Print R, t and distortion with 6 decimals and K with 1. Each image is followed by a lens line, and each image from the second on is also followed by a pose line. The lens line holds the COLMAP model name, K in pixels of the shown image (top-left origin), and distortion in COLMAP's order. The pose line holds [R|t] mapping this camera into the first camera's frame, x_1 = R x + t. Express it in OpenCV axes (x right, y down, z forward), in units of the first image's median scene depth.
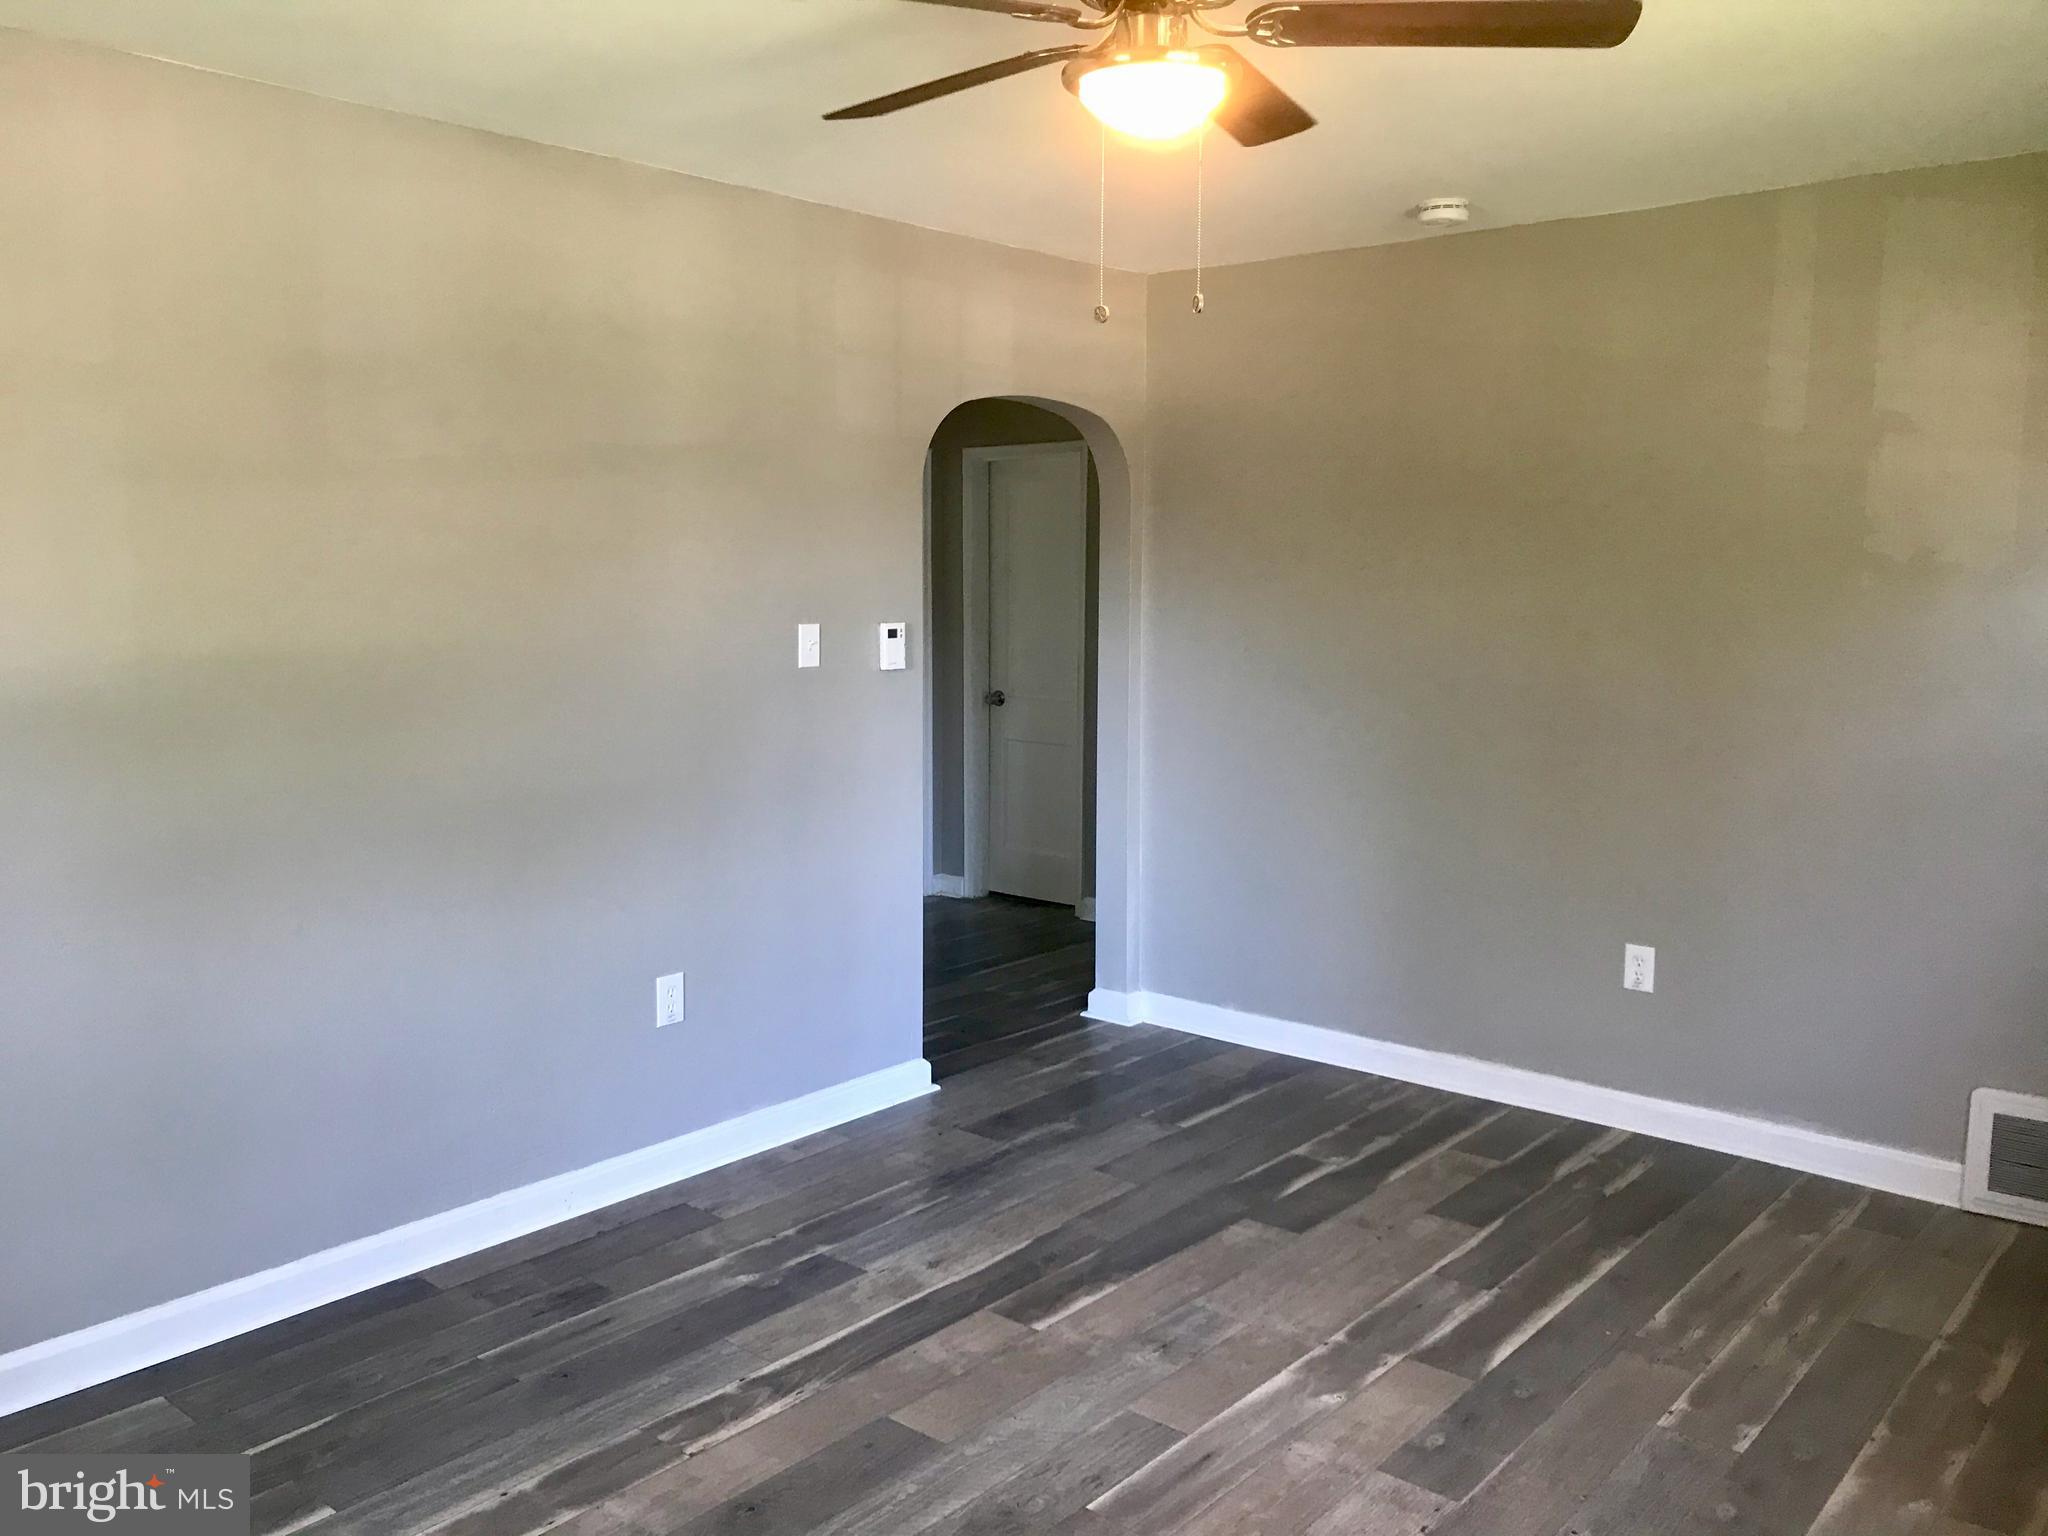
lens RADIAL K [[1659.3, 0, 1022.6], [0, 1659.3, 770.8], [0, 0, 1]] dist [-0.012041, -0.010581]
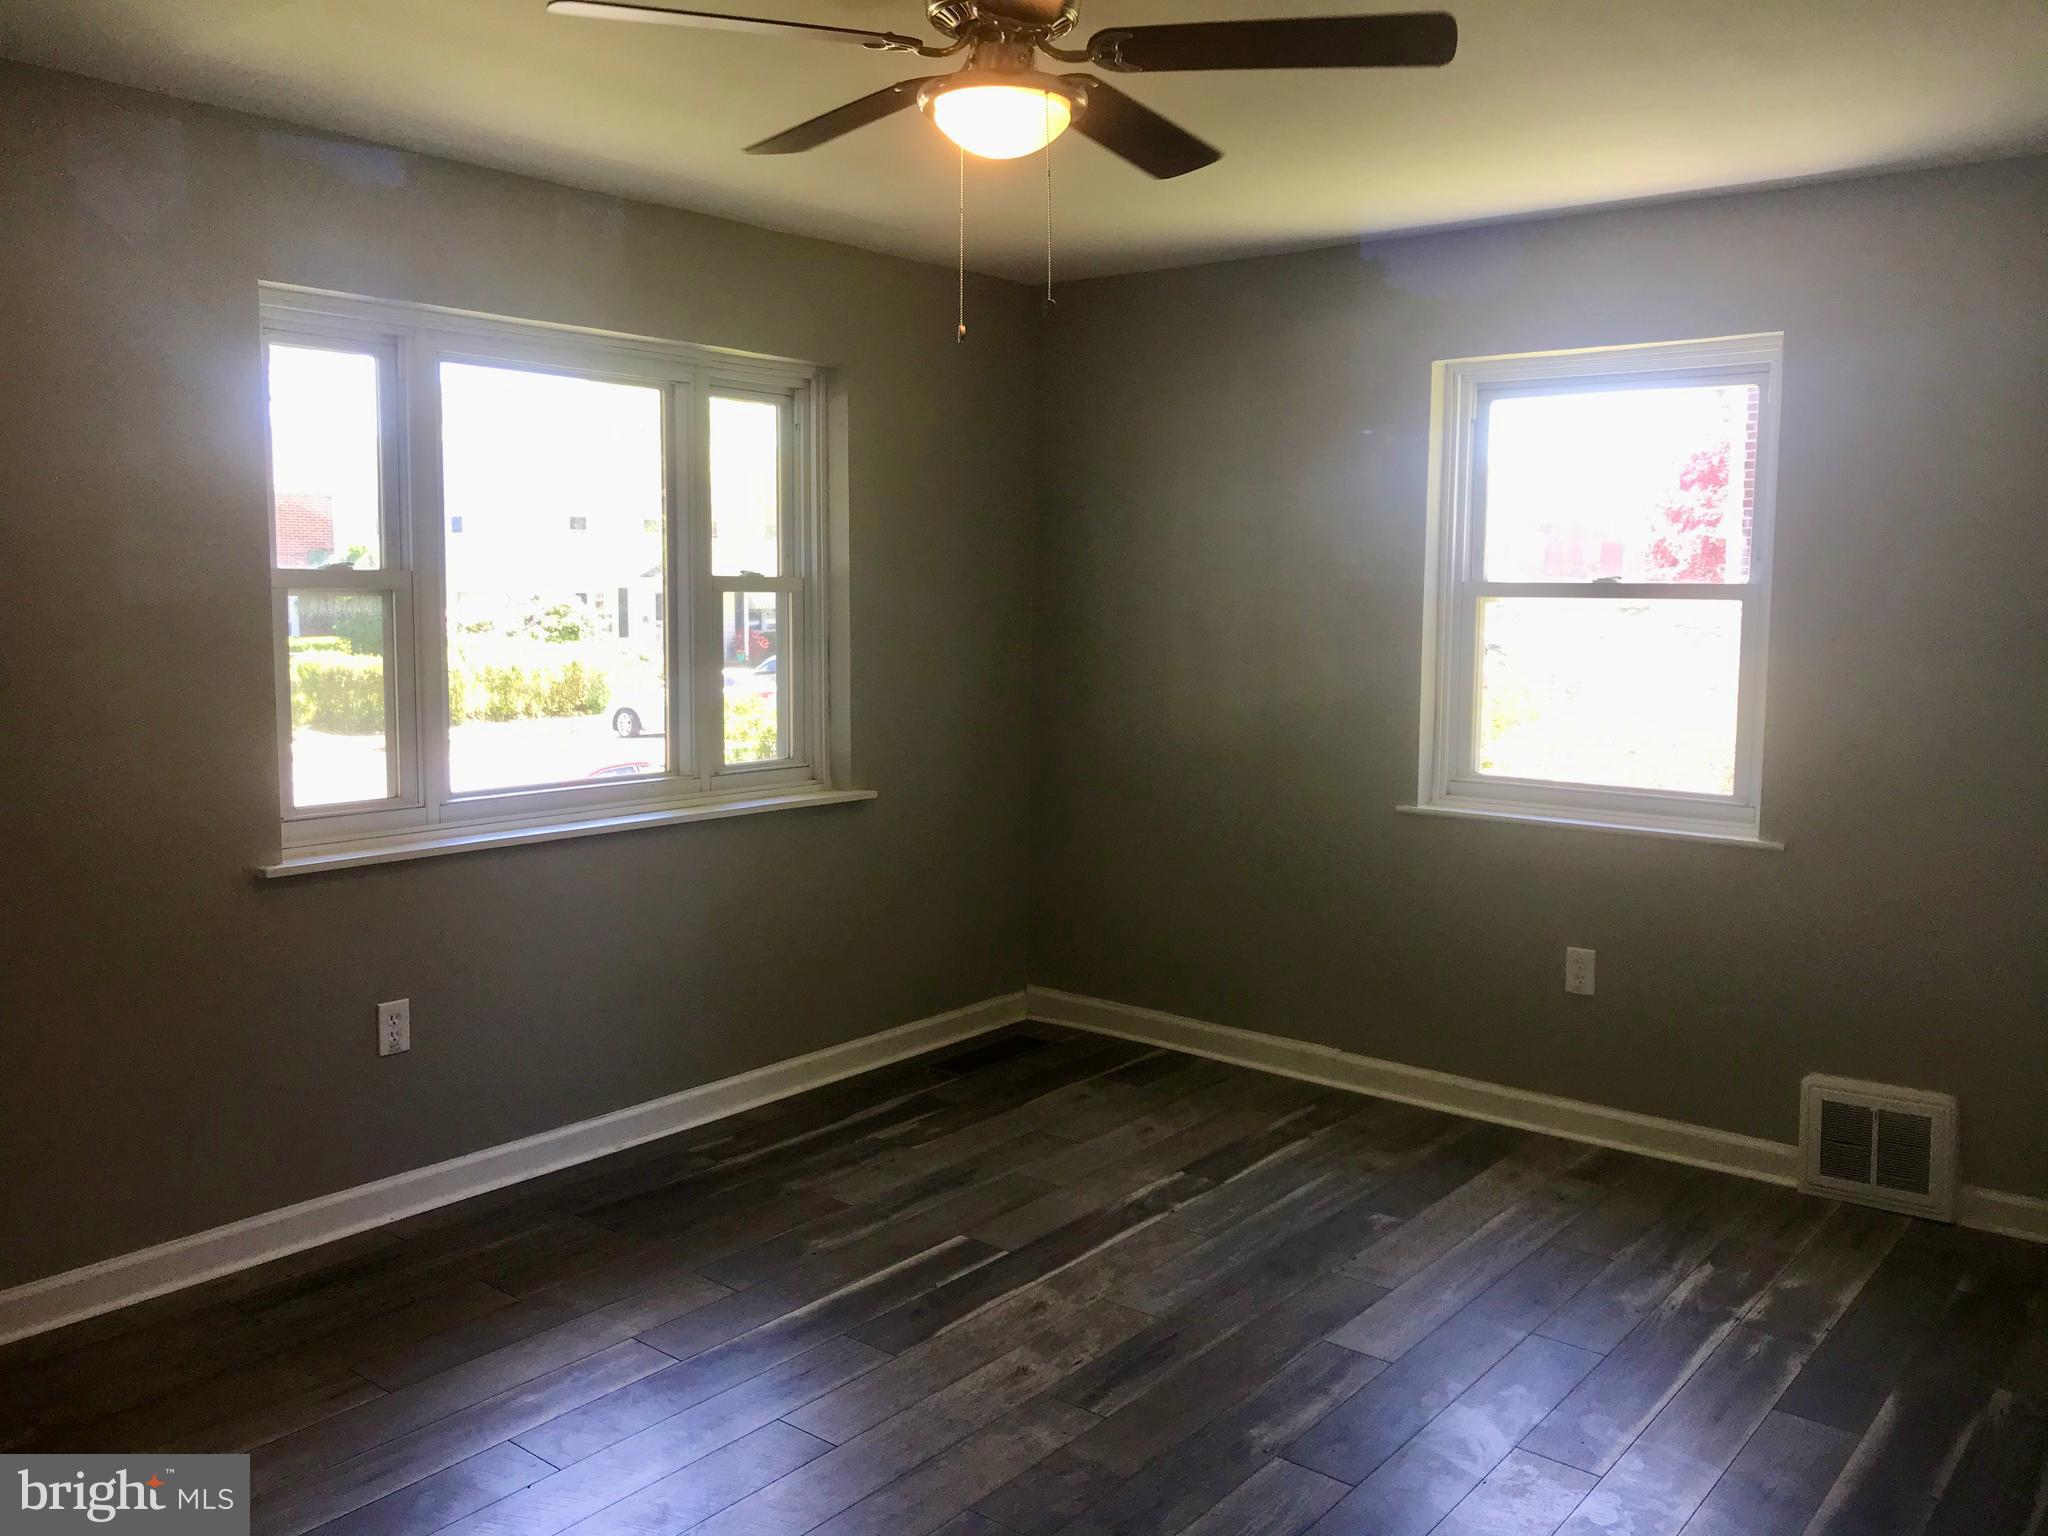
lens RADIAL K [[1659.3, 0, 1022.6], [0, 1659.3, 770.8], [0, 0, 1]] dist [-0.012041, -0.010581]
pose [[-0.999685, -0.007192, -0.024063, -0.019668], [-0.012695, 0.971416, 0.237043, -0.229748], [0.021670, 0.237273, -0.971201, 1.923385]]
